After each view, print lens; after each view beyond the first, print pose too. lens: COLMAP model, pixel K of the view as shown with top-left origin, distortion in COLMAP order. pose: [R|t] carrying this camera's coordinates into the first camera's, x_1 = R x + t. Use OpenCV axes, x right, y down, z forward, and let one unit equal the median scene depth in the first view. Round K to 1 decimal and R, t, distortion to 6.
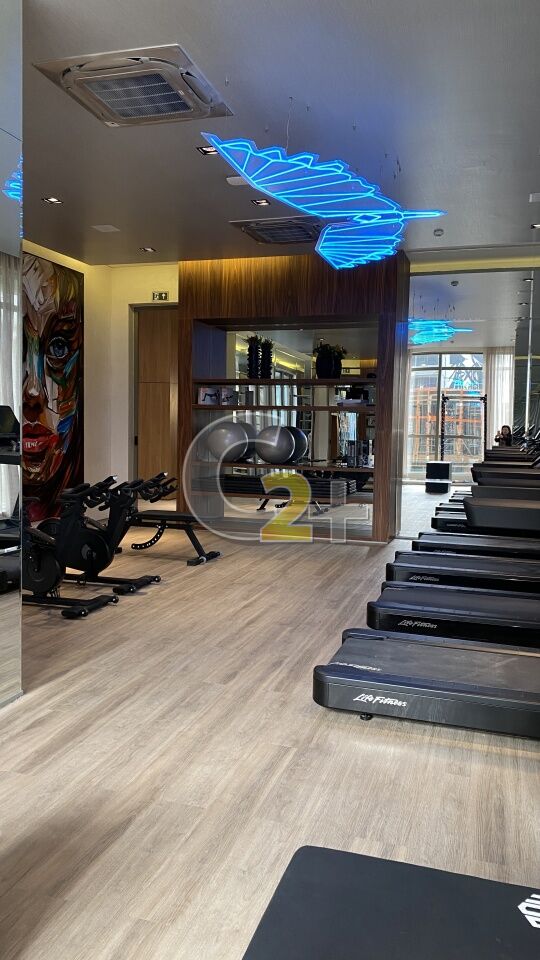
lens RADIAL K [[719.4, 0, 271.7], [0, 719.4, 480.0], [0, 0, 1]] dist [-0.001025, 0.000066]
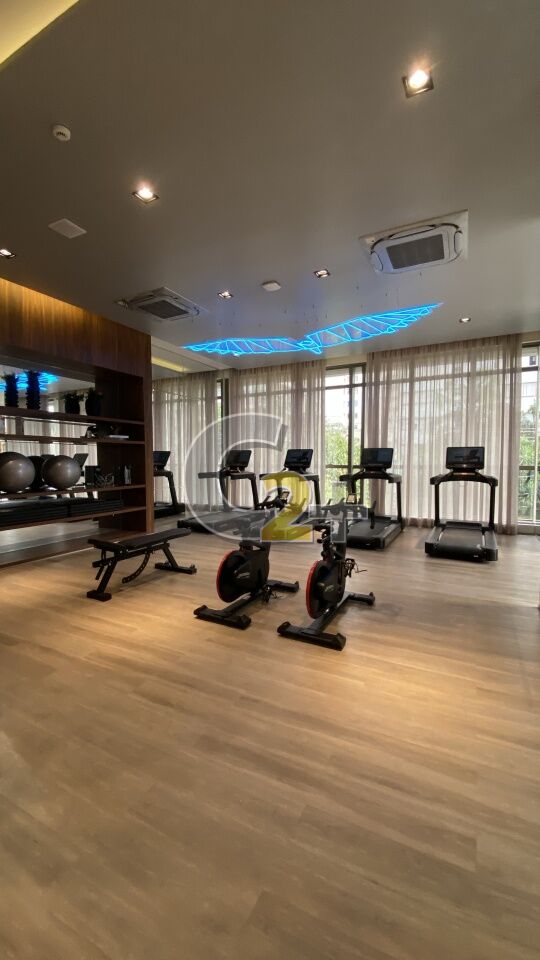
lens RADIAL K [[393.7, 0, 269.0], [0, 393.7, 483.9], [0, 0, 1]] dist [-0.017223, -0.000756]
pose [[0.159311, -0.070879, 0.984681, -0.677096], [0.074979, 0.995407, 0.059521, -0.053580], [-0.984377, 0.064348, 0.163894, 0.721756]]
